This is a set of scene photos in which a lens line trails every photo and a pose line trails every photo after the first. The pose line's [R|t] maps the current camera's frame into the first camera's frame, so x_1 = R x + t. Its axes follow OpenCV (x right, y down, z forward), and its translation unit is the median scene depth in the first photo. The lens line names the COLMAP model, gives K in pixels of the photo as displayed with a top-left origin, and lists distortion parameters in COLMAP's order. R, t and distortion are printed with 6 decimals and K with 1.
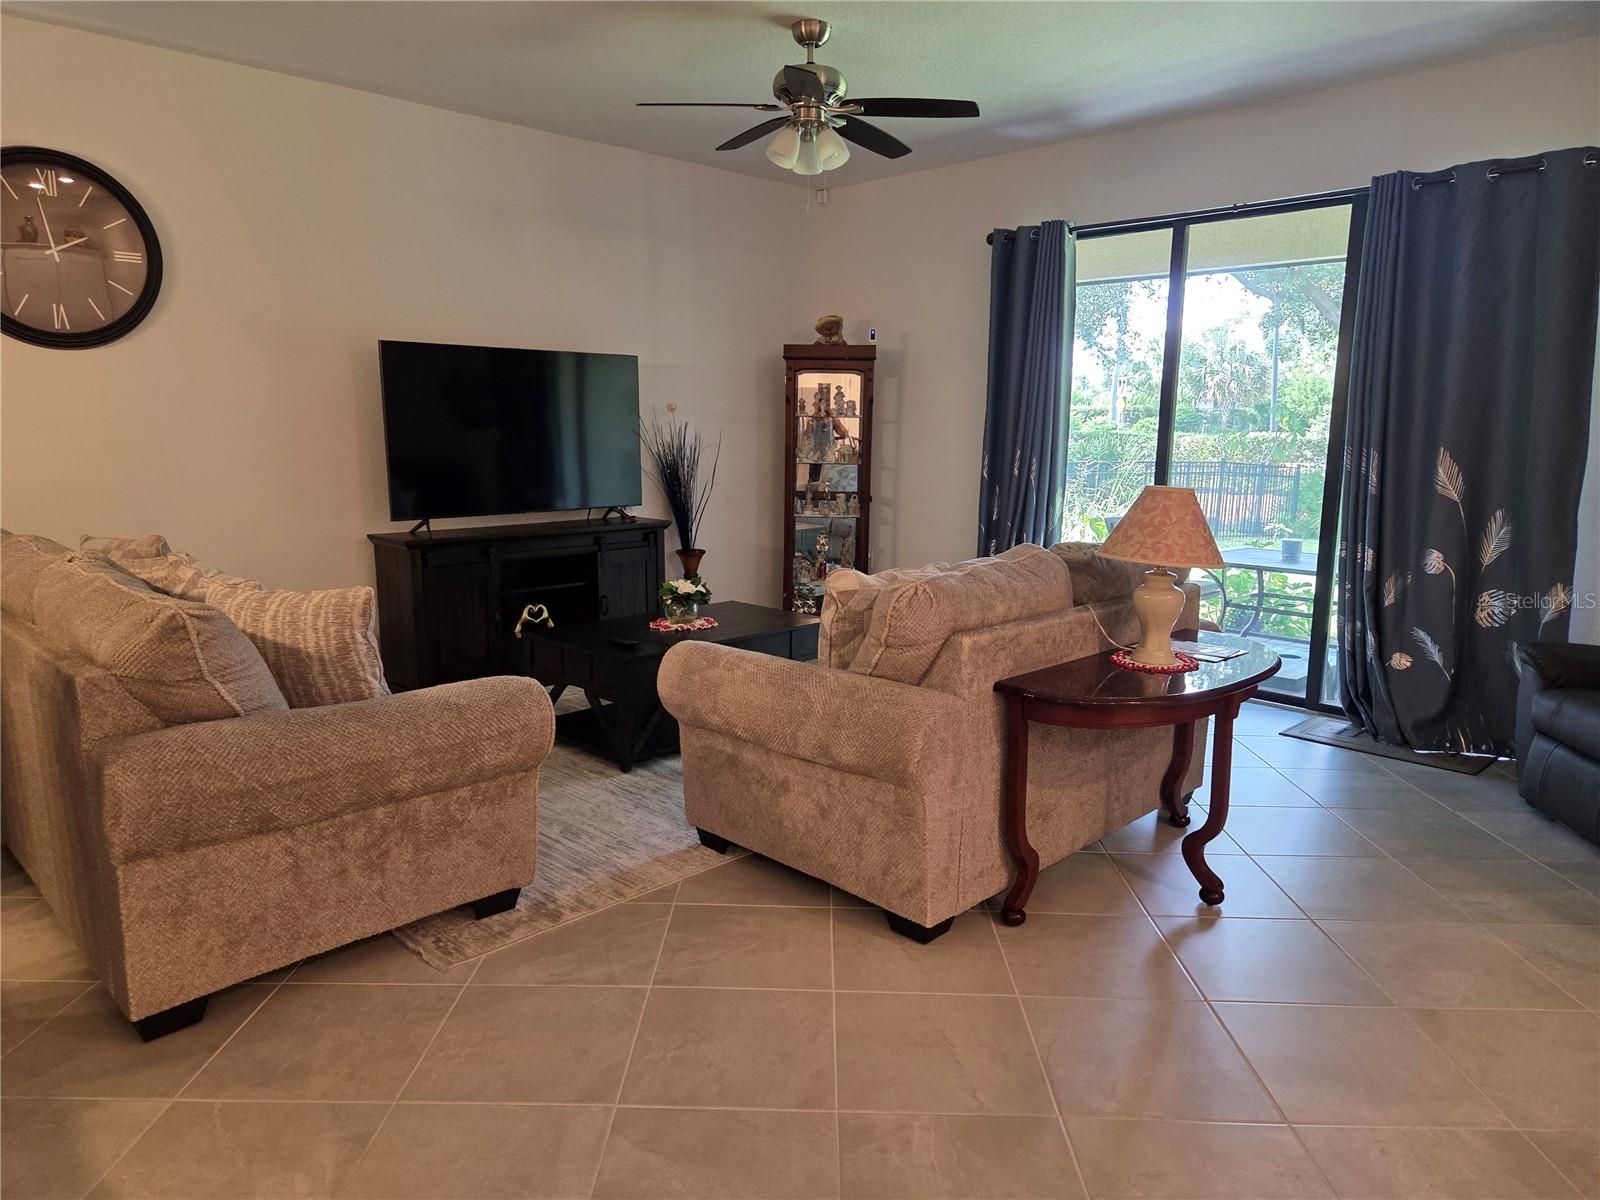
lens RADIAL K [[1071.0, 0, 805.1], [0, 1071.0, 595.4], [0, 0, 1]] dist [0.062571, -0.034932]
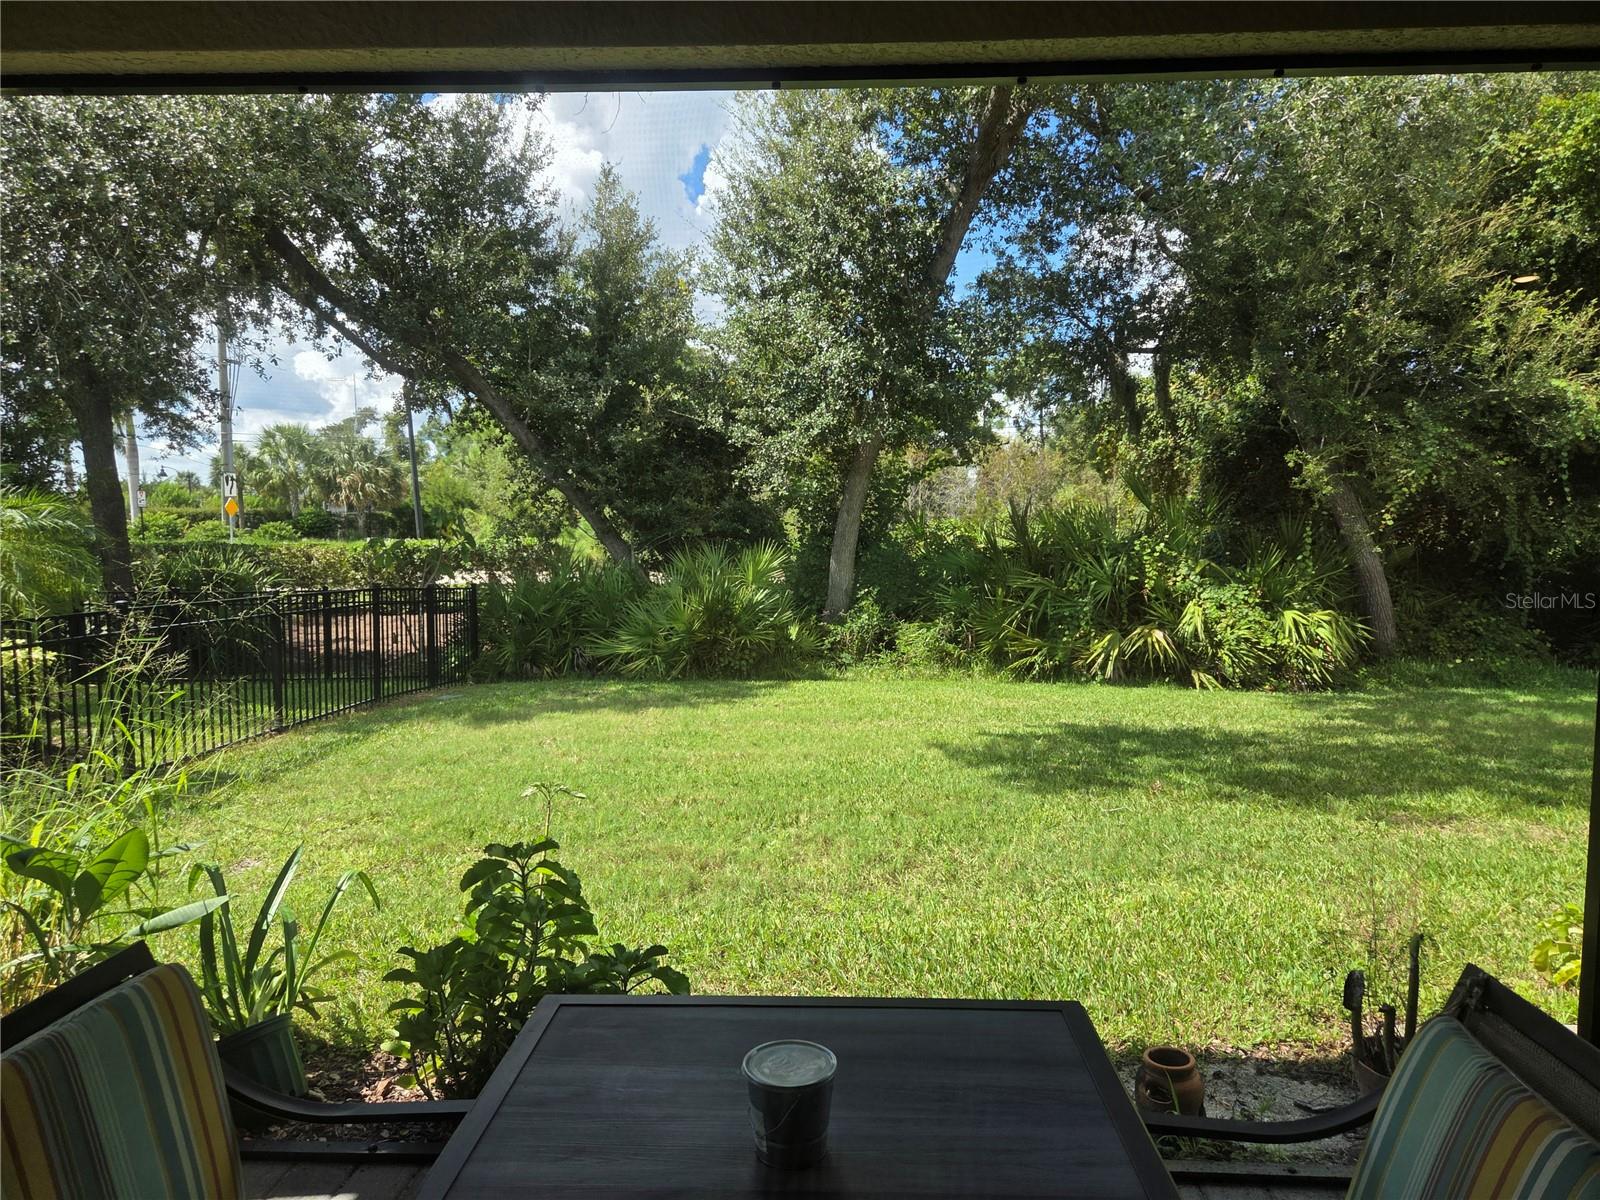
lens RADIAL K [[1092.1, 0, 799.4], [0, 1092.1, 606.8], [0, 0, 1]] dist [0.048850, 0.000890]
pose [[0.735546, -0.064744, 0.674374, 0.404532], [0.122063, 0.991798, -0.037917, -0.183454], [-0.666388, 0.110205, 0.737416, 1.105476]]
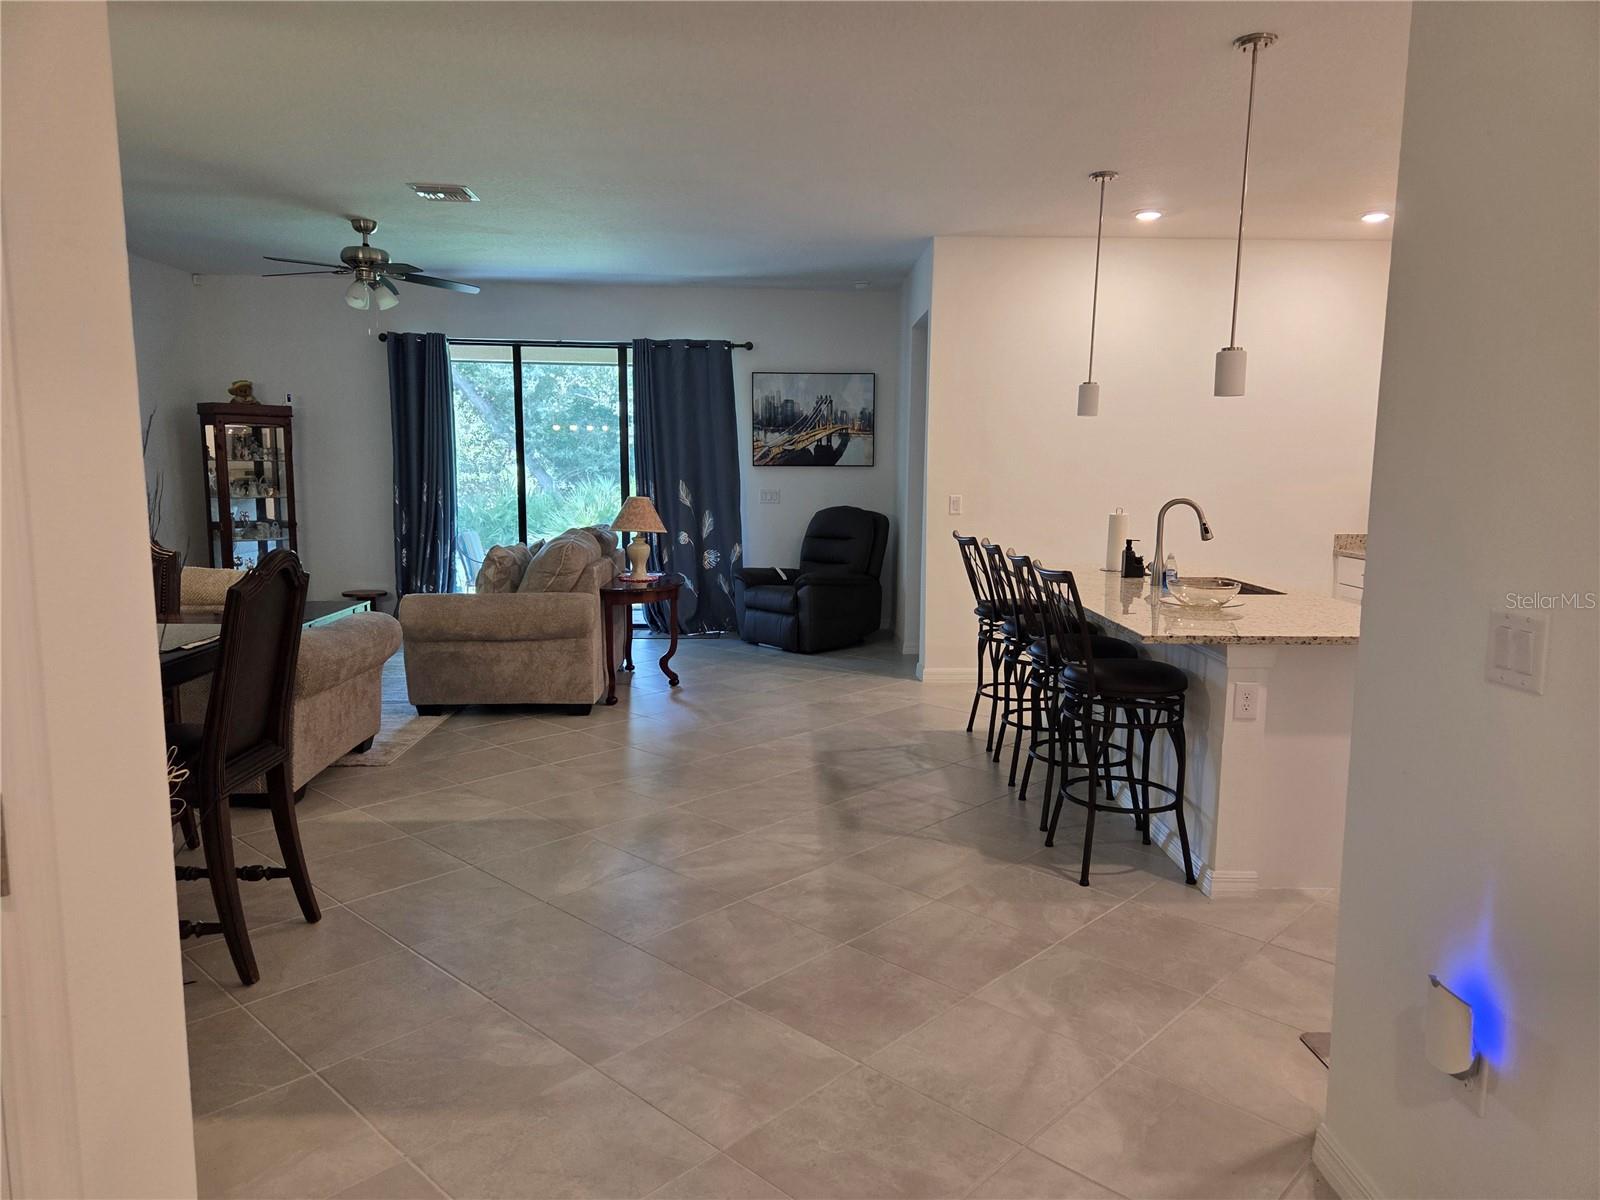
lens RADIAL K [[1071.0, 0, 825.0], [0, 1071.0, 614.1], [0, 0, 1]] dist [0.062571, -0.034932]
pose [[0.666694, -0.107805, 0.737493, -0.702466], [0.122090, 0.991915, 0.034627, 0.070705], [-0.735264, 0.066955, 0.674466, -0.488196]]
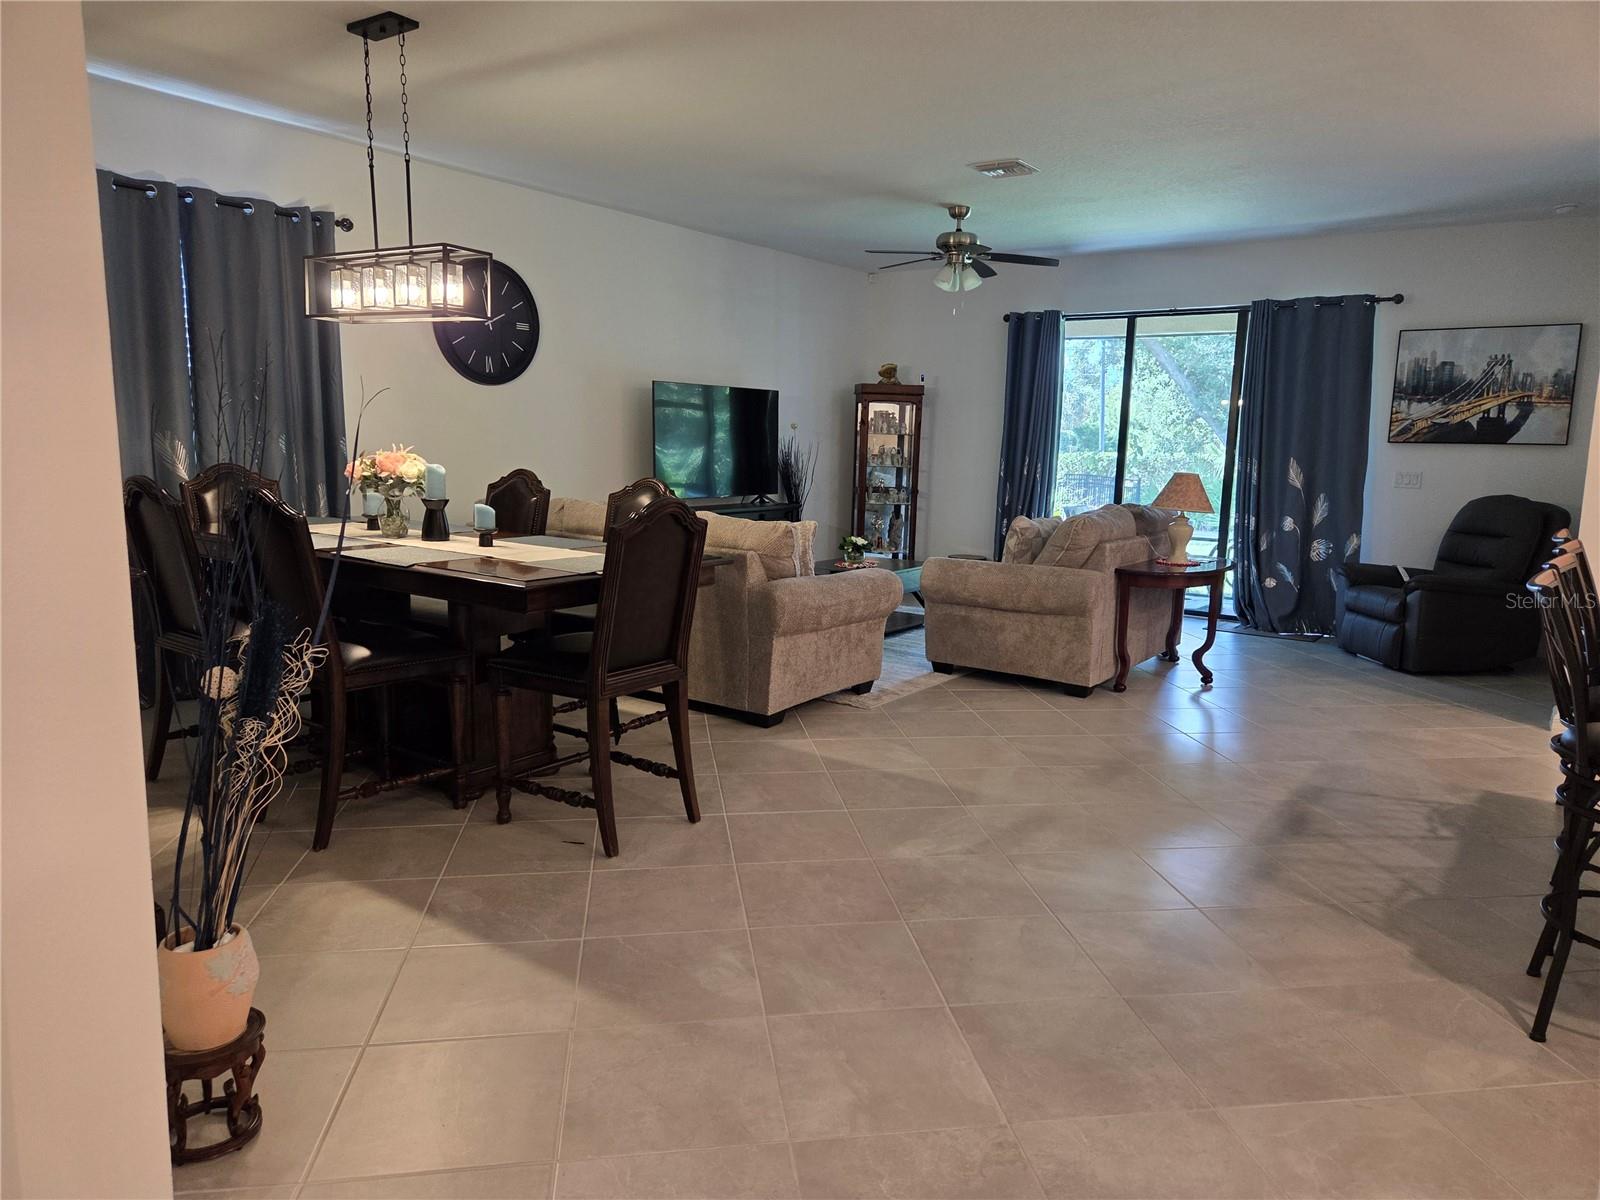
lens RADIAL K [[1071.0, 0, 822.4], [0, 1071.0, 603.4], [0, 0, 1]] dist [0.062571, -0.034932]
pose [[0.984721, -0.012880, 0.173665, -0.456585], [0.013971, 0.999890, -0.005061, 0.095166], [-0.173580, 0.007410, 0.984792, -0.570448]]
